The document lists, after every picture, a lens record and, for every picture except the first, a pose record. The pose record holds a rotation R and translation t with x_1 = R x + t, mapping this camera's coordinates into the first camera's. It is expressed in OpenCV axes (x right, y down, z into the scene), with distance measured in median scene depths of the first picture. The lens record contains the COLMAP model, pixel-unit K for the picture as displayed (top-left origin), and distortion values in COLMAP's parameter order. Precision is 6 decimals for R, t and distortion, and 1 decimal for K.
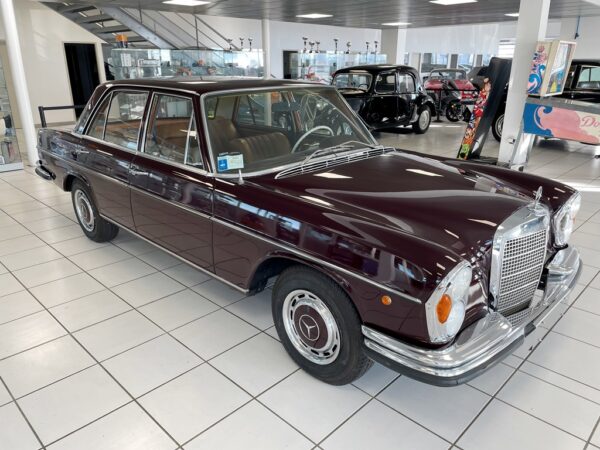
lens RADIAL K [[455.7, 0, 300.0], [0, 455.7, 225.0], [0, 0, 1]] dist [0.006570, -0.003589]
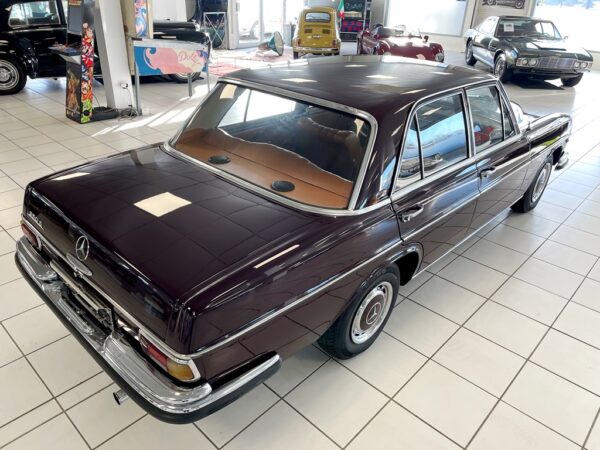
lens RADIAL K [[455.7, 0, 300.0], [0, 455.7, 225.0], [0, 0, 1]] dist [0.006570, -0.003589]
pose [[-0.019847, -0.465473, 0.884840, -0.443910], [0.289282, 0.844486, 0.450733, -0.205785], [-0.957038, 0.264914, 0.117892, 0.456296]]
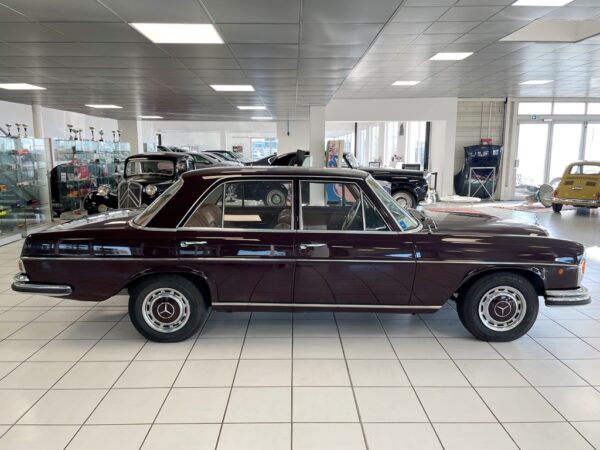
lens RADIAL K [[455.7, 0, 300.0], [0, 455.7, 225.0], [0, 0, 1]] dist [0.006570, -0.003589]
pose [[0.704829, -0.108918, 0.700965, -0.414055], [0.229522, 0.970005, -0.080065, -0.028161], [-0.671219, 0.217319, 0.708687, 0.060672]]
